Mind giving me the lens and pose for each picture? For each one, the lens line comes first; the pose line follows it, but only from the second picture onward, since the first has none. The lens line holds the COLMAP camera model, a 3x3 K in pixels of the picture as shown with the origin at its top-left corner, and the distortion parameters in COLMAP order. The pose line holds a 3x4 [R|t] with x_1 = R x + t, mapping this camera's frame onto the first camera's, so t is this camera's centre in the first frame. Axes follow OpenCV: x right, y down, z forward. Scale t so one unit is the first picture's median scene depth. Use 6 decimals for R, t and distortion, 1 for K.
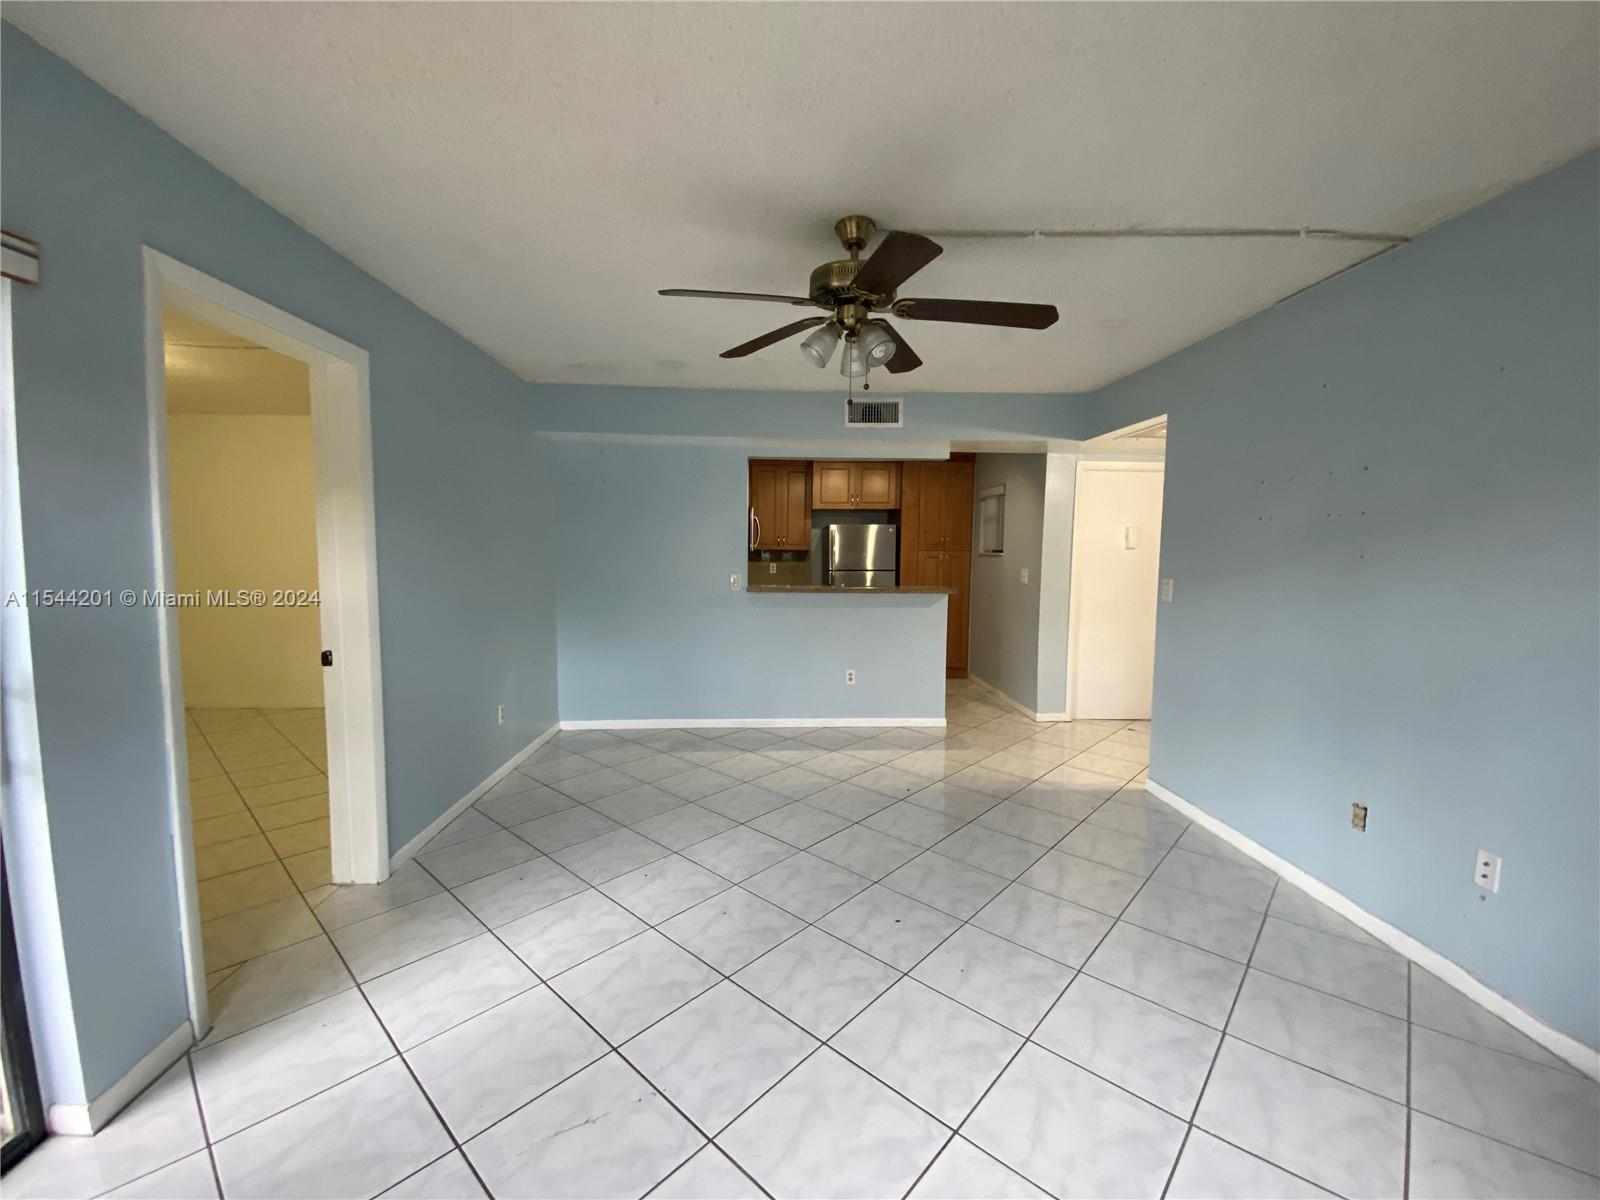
lens RADIAL K [[646.4, 0, 800.0], [0, 646.4, 600.0], [0, 0, 1]] dist [0.003302, -0.013791]
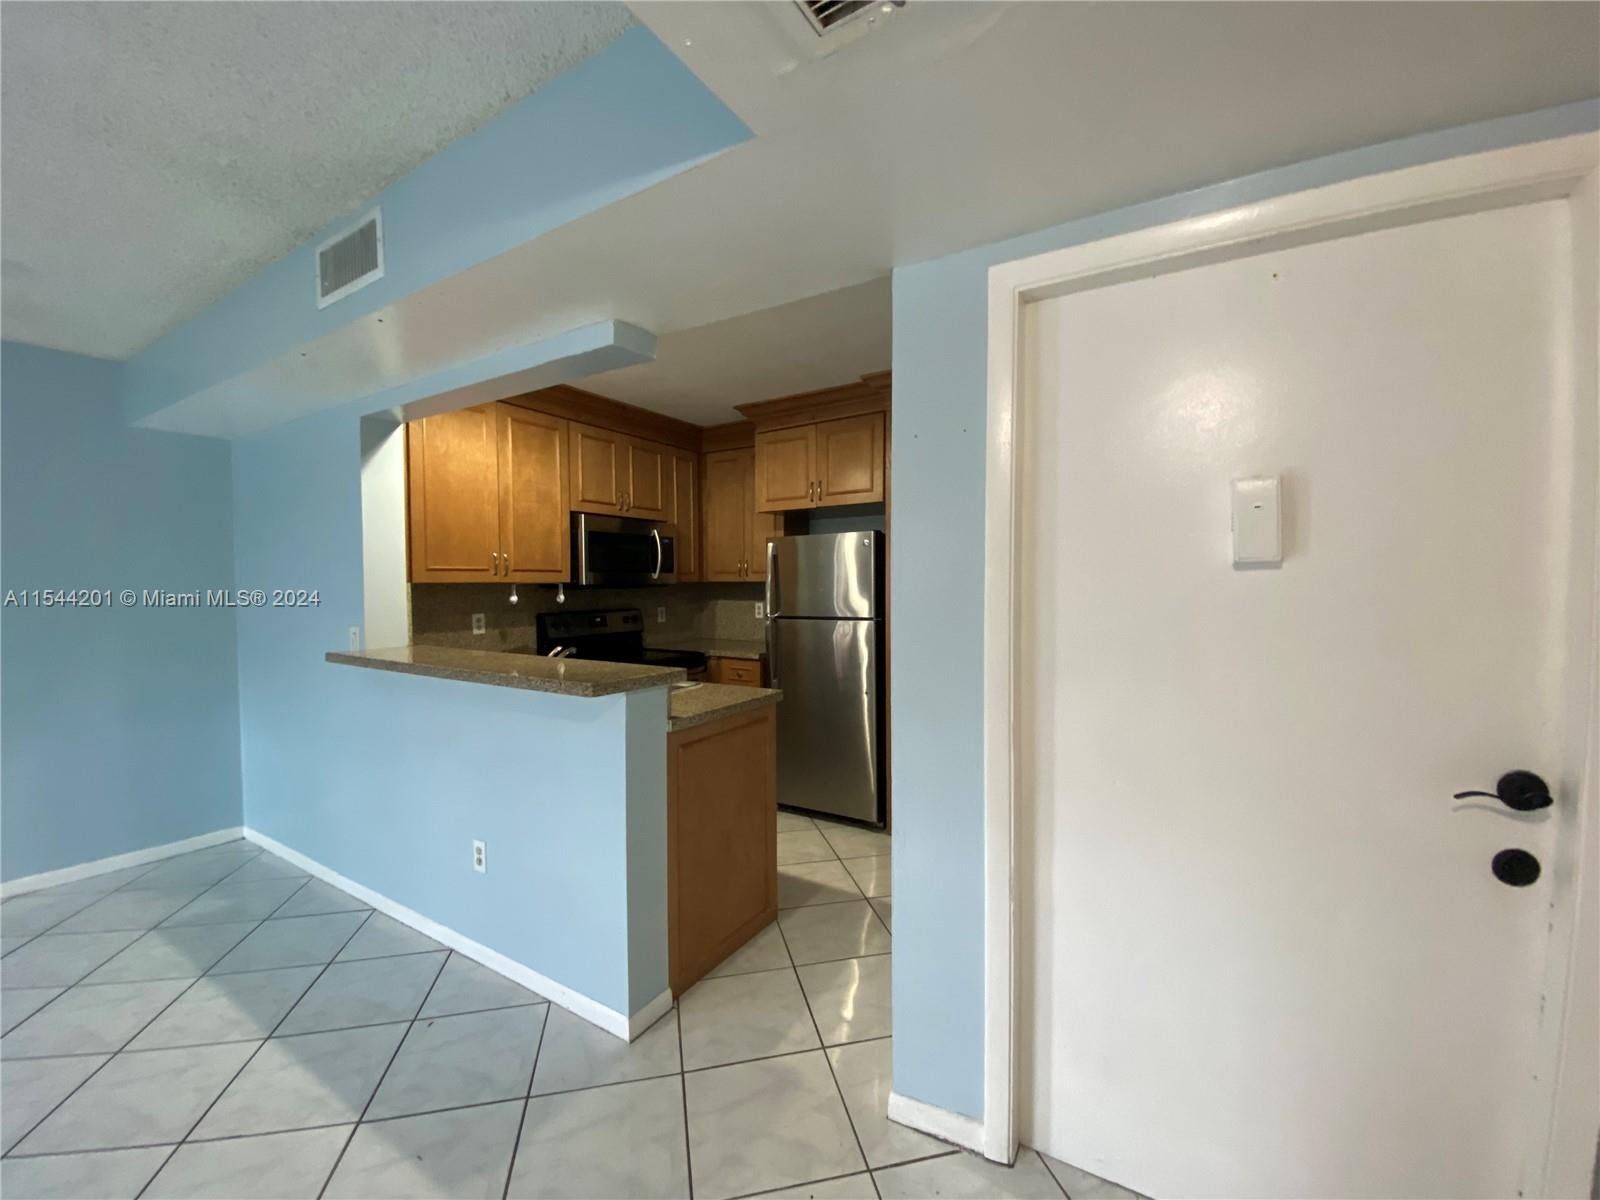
lens RADIAL K [[646.4, 0, 800.0], [0, 646.4, 600.0], [0, 0, 1]] dist [0.003302, -0.013791]
pose [[0.822083, 0.003611, -0.569356, 0.598889], [-0.030969, 0.998783, -0.038382, -0.060740], [0.568524, 0.049186, 0.821195, 0.833212]]
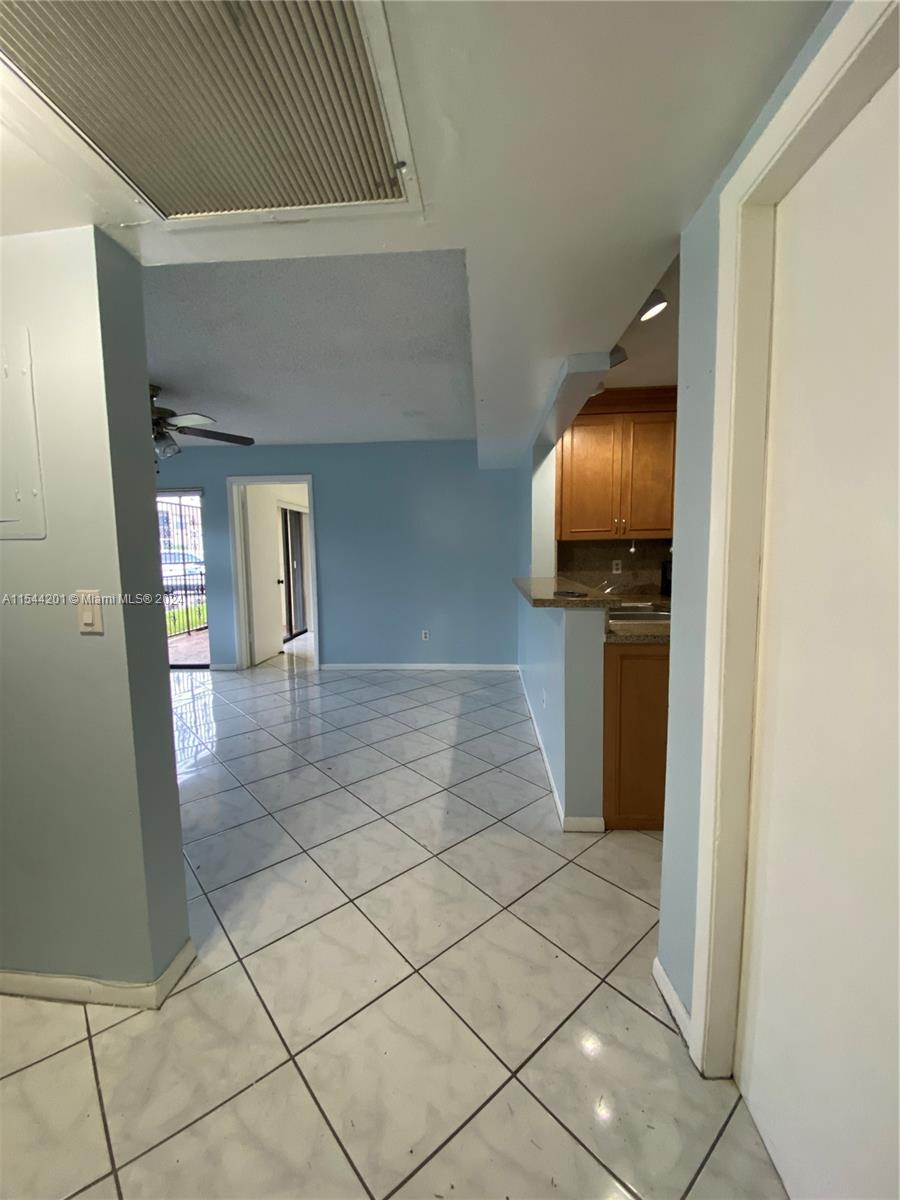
lens RADIAL K [[484.8, 0, 445.4], [0, 484.8, 597.0], [0, 0, 1]] dist [0.003302, -0.013791]
pose [[-0.127675, 0.095253, -0.987231, 0.758109], [-0.060527, 0.992774, 0.103616, -0.067870], [0.989967, 0.072984, -0.120987, 1.059169]]
